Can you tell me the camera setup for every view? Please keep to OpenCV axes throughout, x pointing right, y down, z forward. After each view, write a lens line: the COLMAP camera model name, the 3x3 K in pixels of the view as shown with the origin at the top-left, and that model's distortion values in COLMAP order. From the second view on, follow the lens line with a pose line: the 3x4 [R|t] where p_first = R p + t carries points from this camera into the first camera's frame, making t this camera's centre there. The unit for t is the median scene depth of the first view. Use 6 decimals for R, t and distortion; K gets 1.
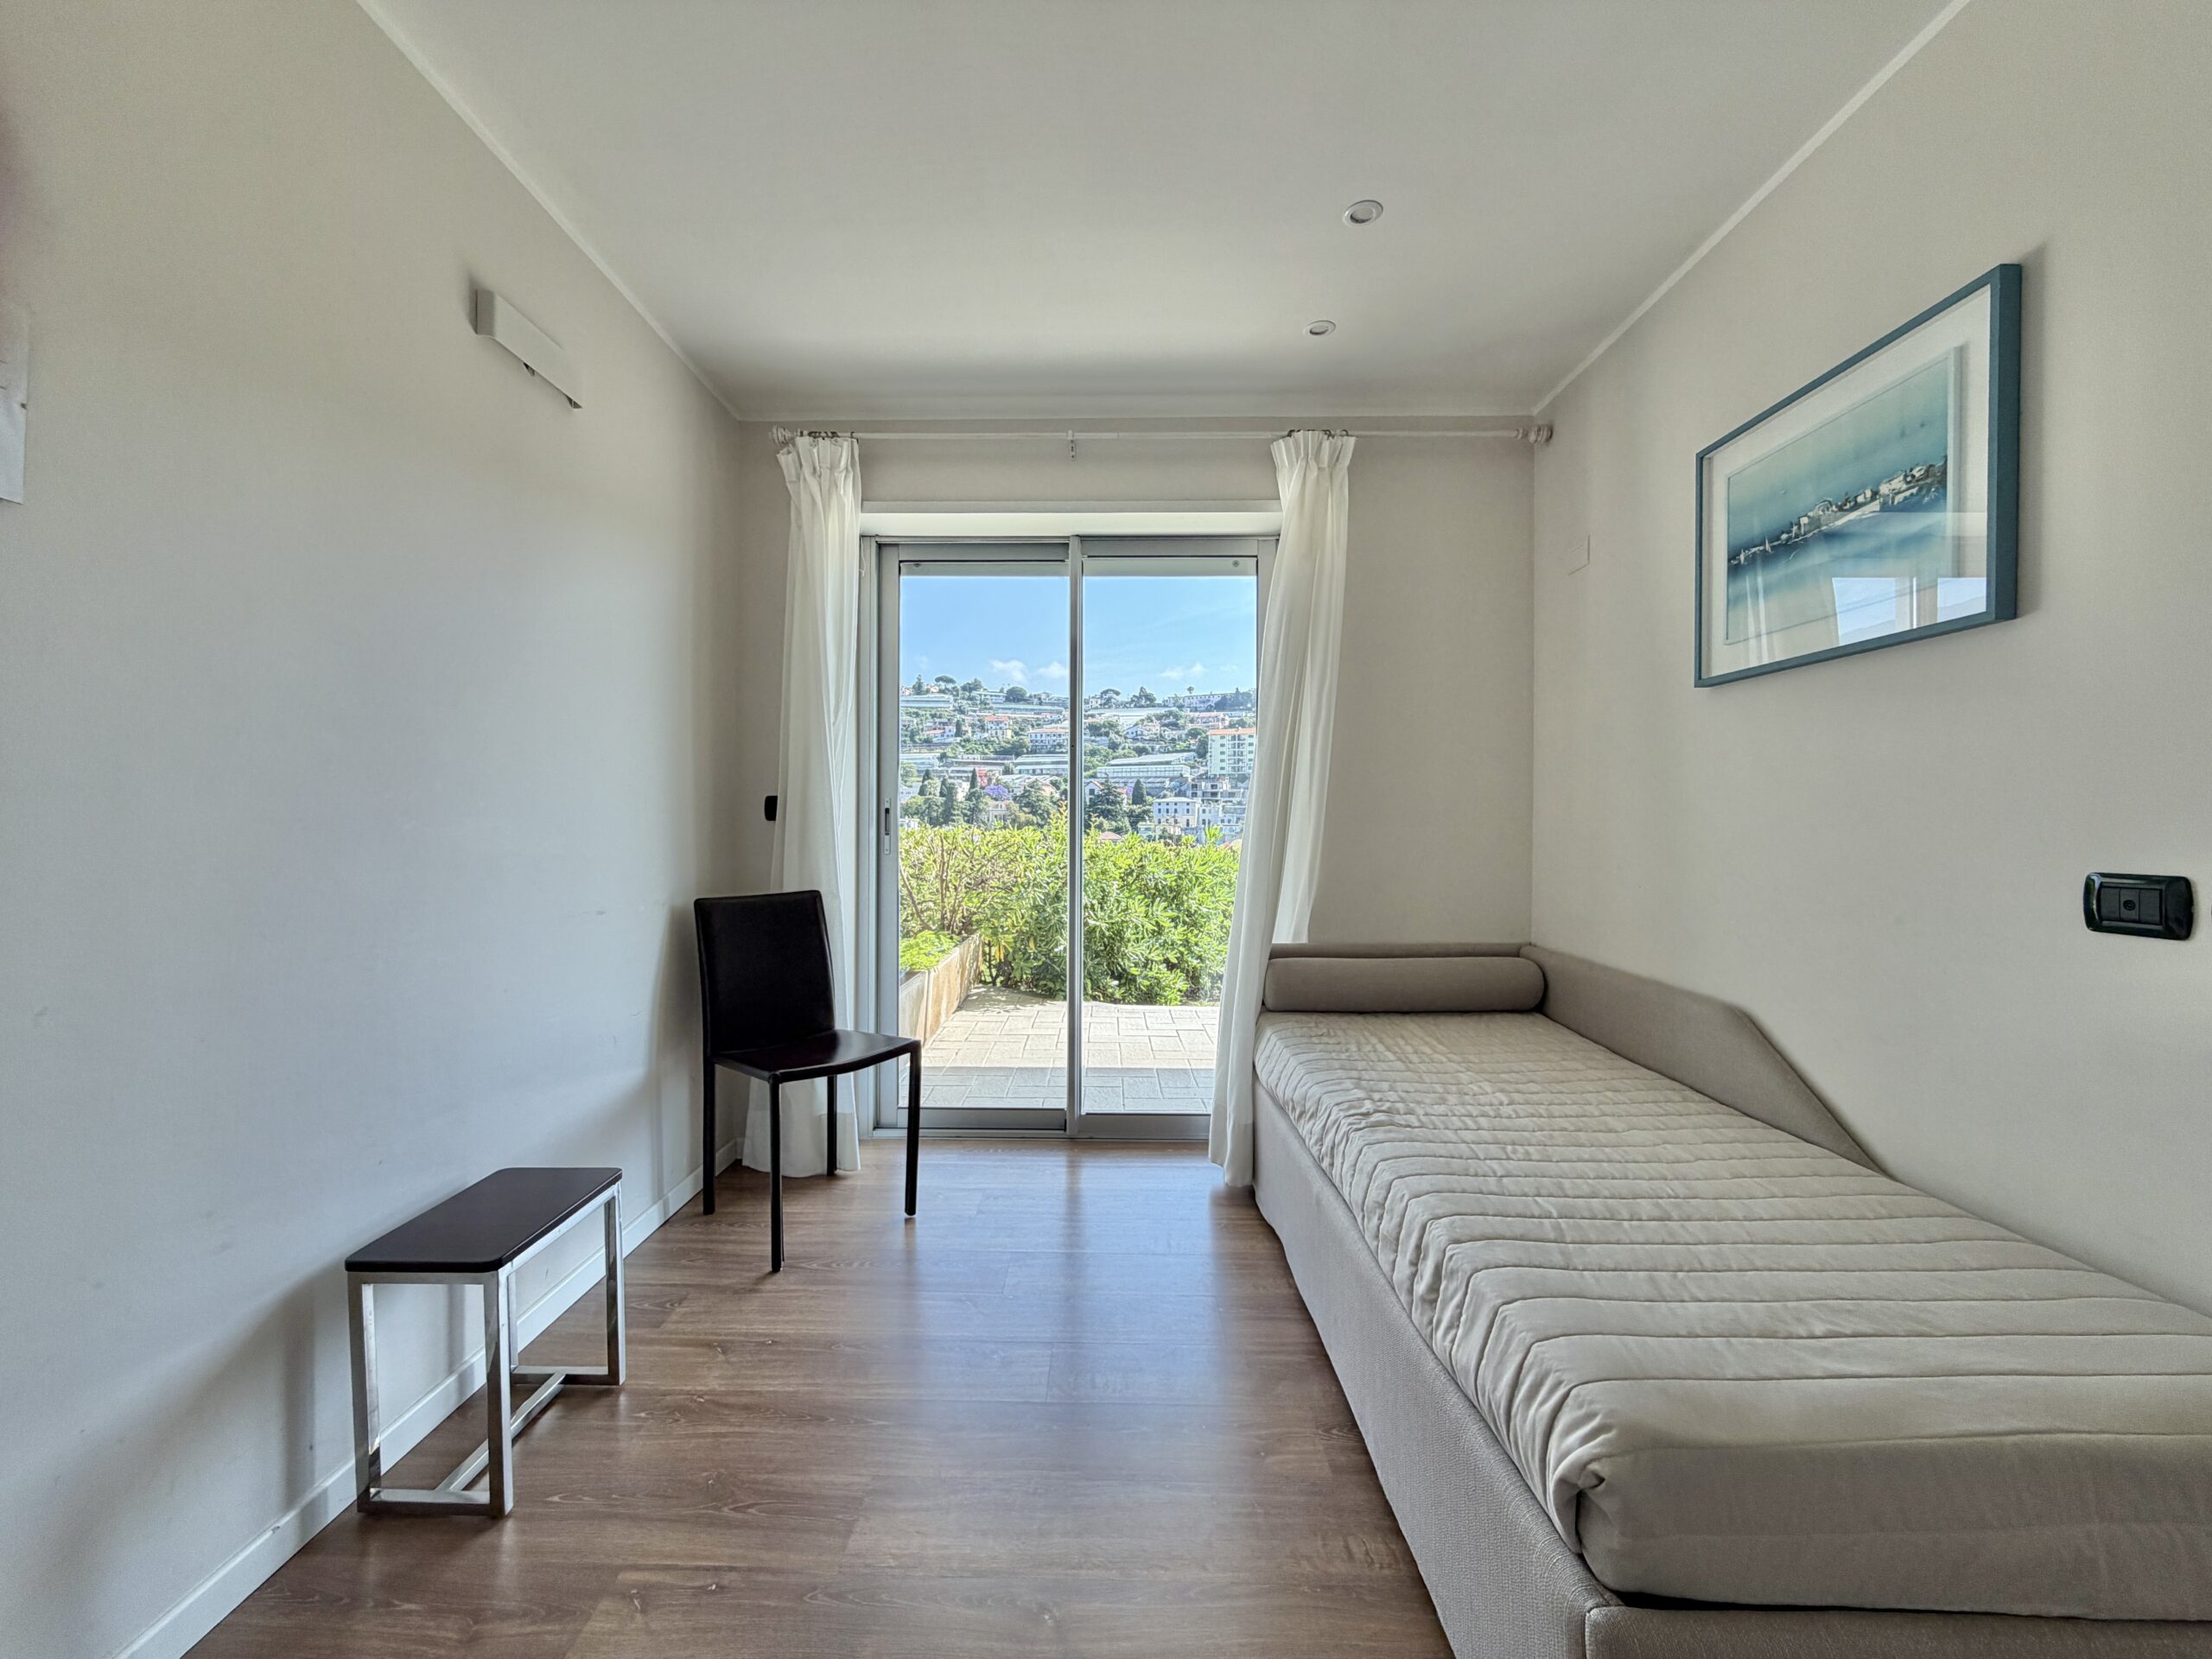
lens RADIAL K [[876.3, 0, 1098.9], [0, 876.3, 833.7], [0, 0, 1]] dist [-0.000828, -0.000365]
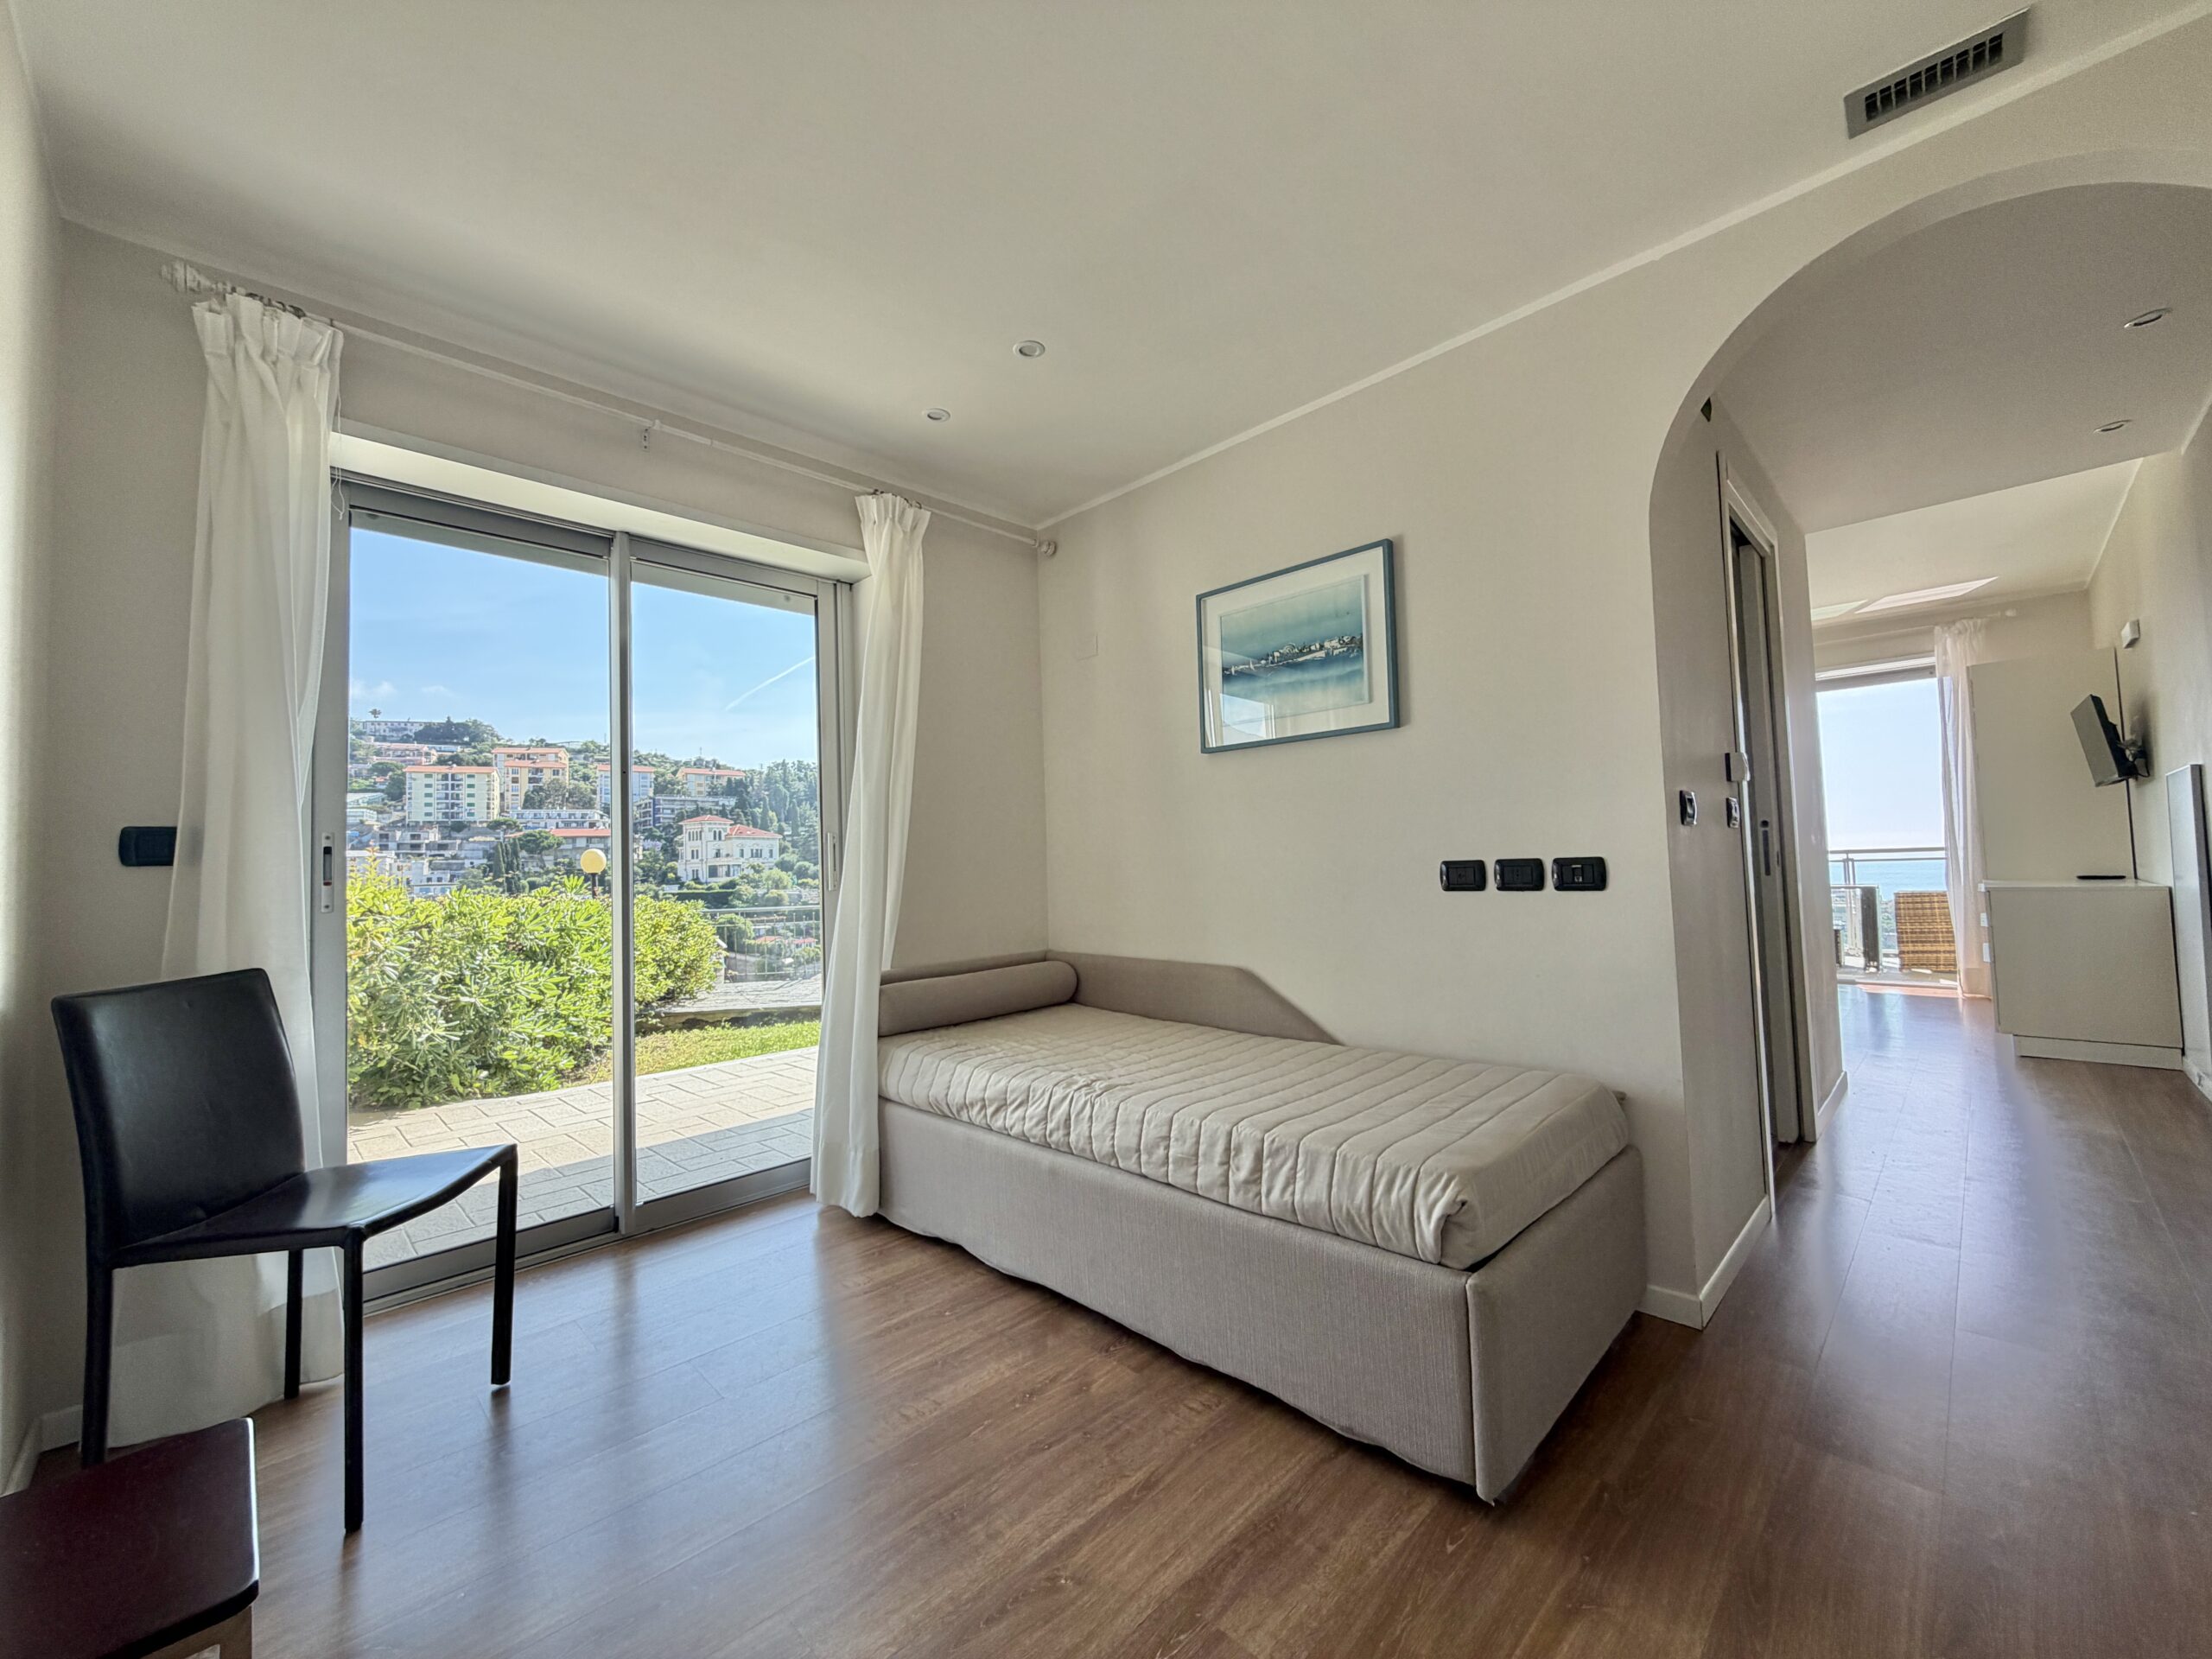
lens RADIAL K [[876.3, 0, 1098.9], [0, 876.3, 833.7], [0, 0, 1]] dist [-0.000828, -0.000365]
pose [[0.700922, 0.001557, 0.713236, -0.354600], [0.039121, 0.998408, -0.040625, 0.014830], [-0.712164, 0.056377, 0.699745, 0.078644]]
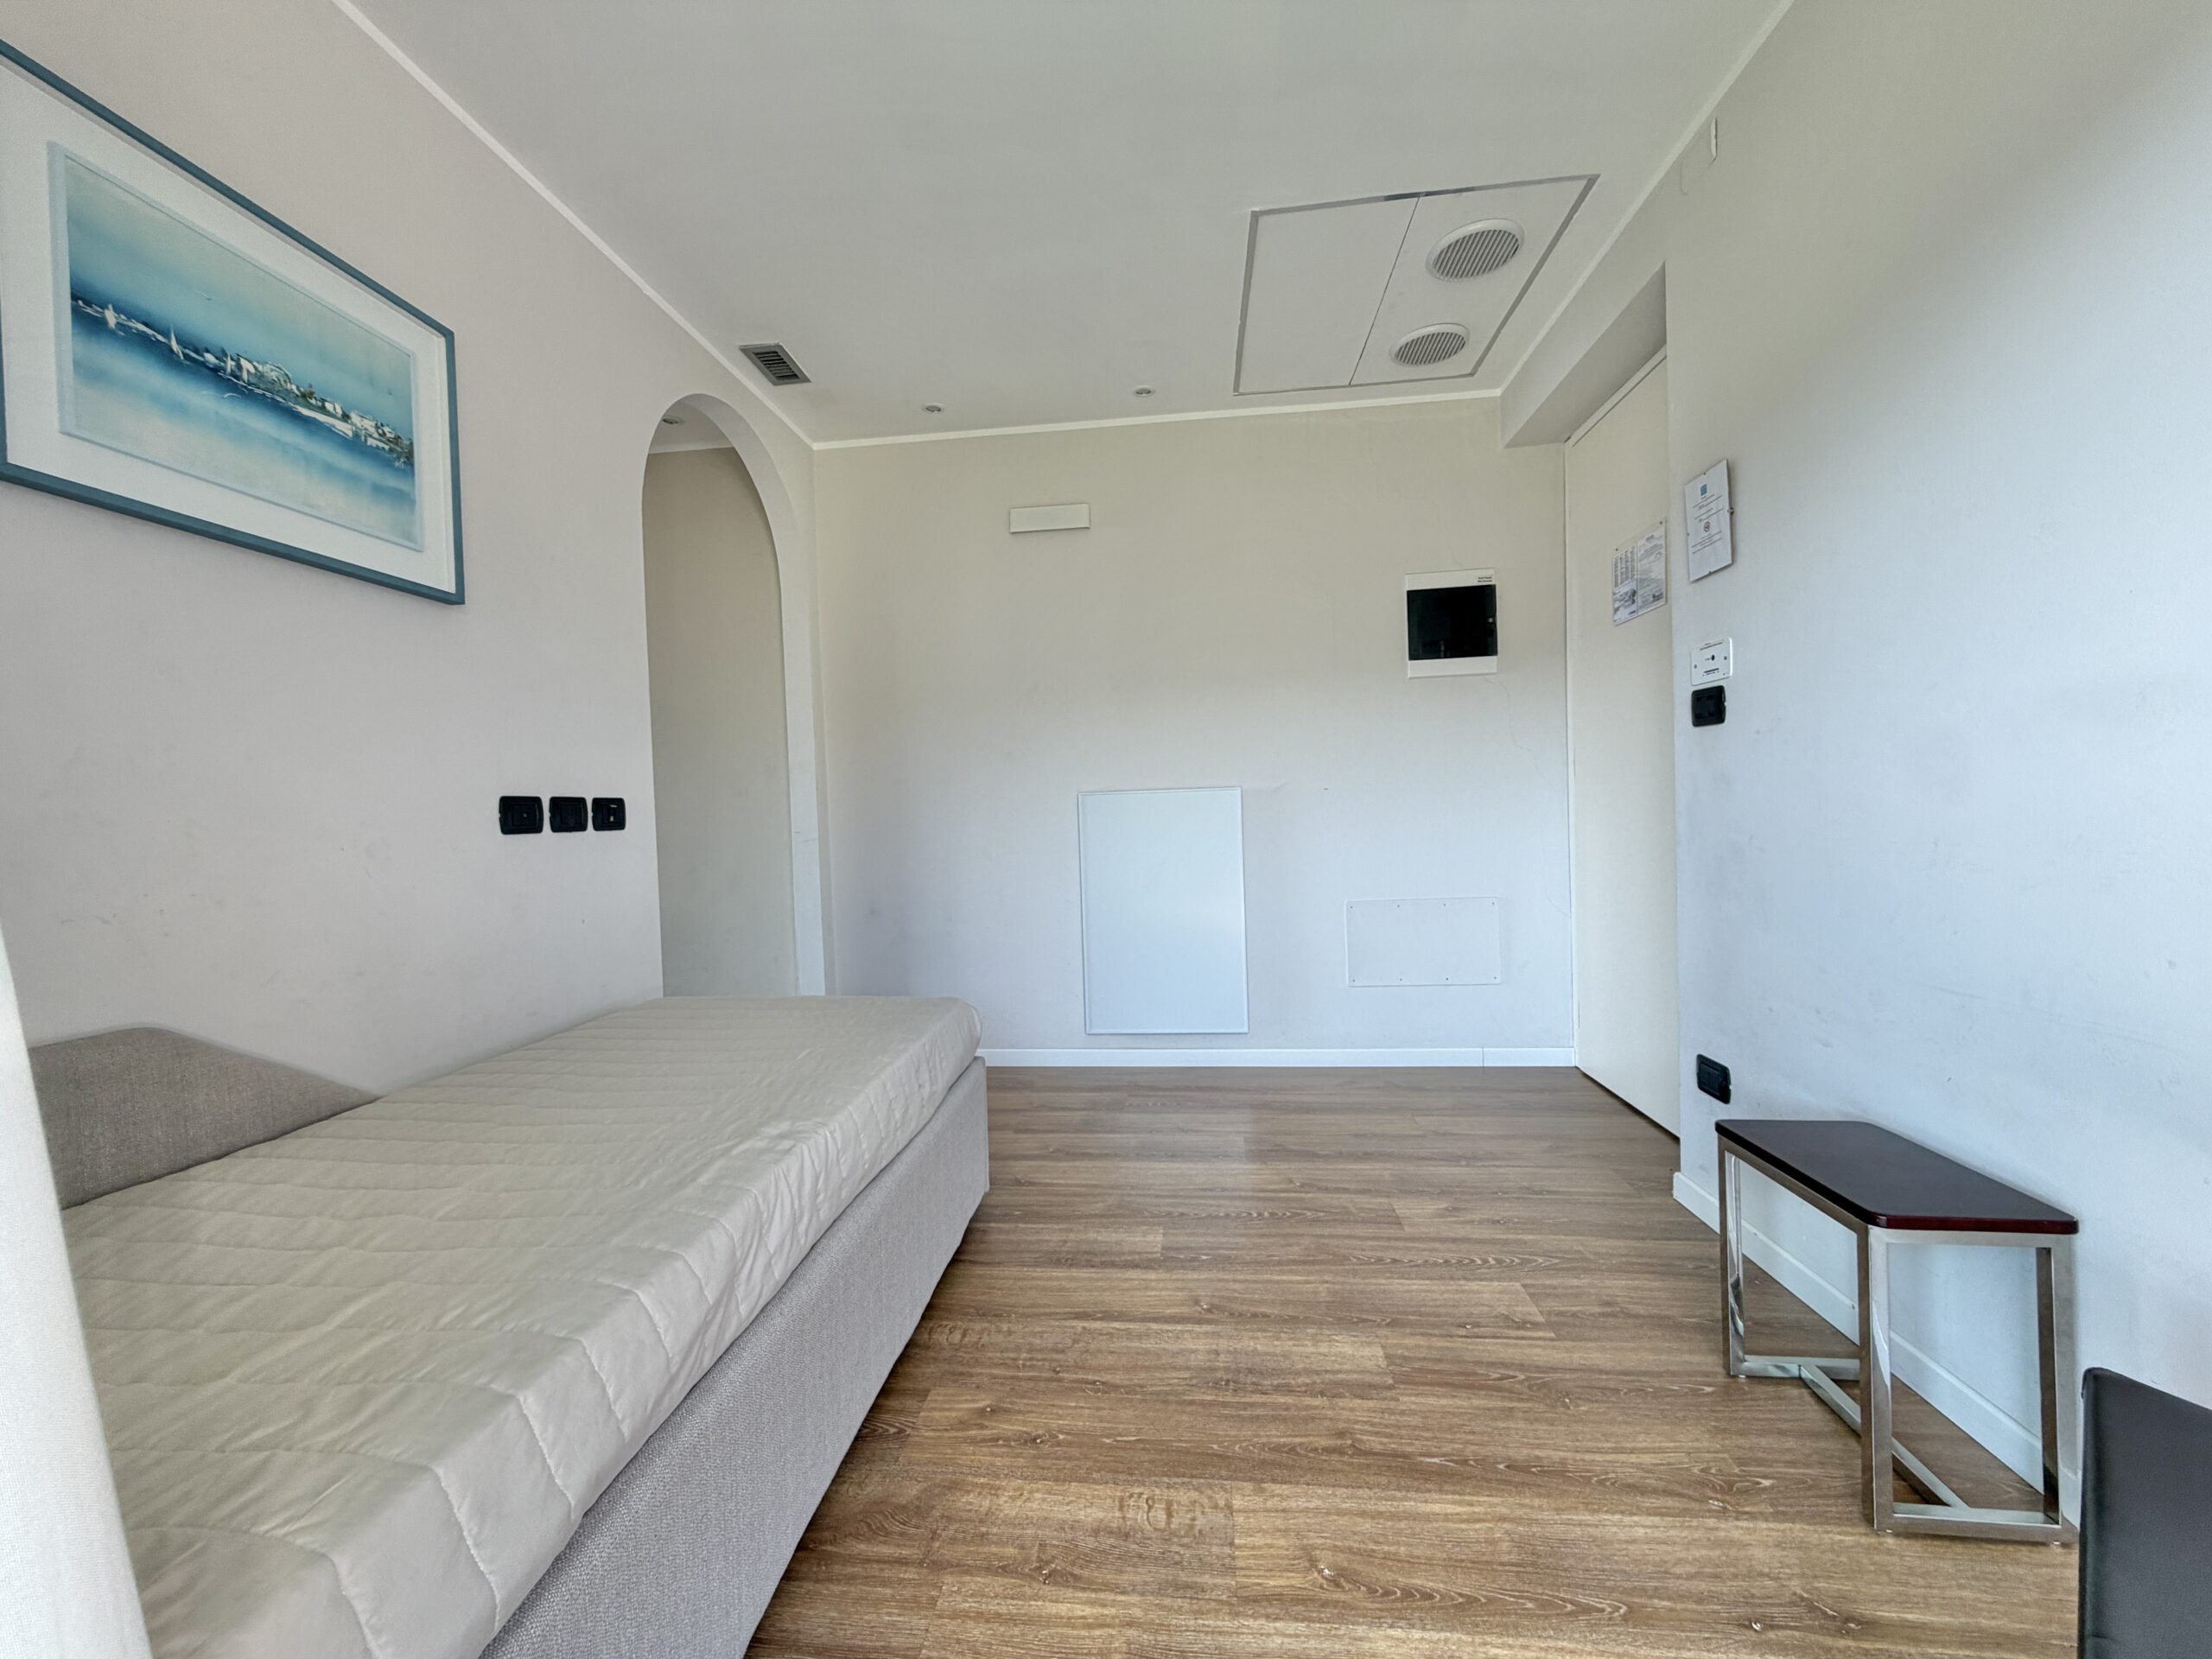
lens RADIAL K [[881.6, 0, 1098.3], [0, 881.6, 825.7], [0, 0, 1]] dist [0.001221, -0.000095]
pose [[-0.995065, 0.021415, 0.096887, -0.019559], [0.024235, 0.999313, 0.028023, 0.034857], [-0.096221, 0.030232, -0.994901, 1.080803]]
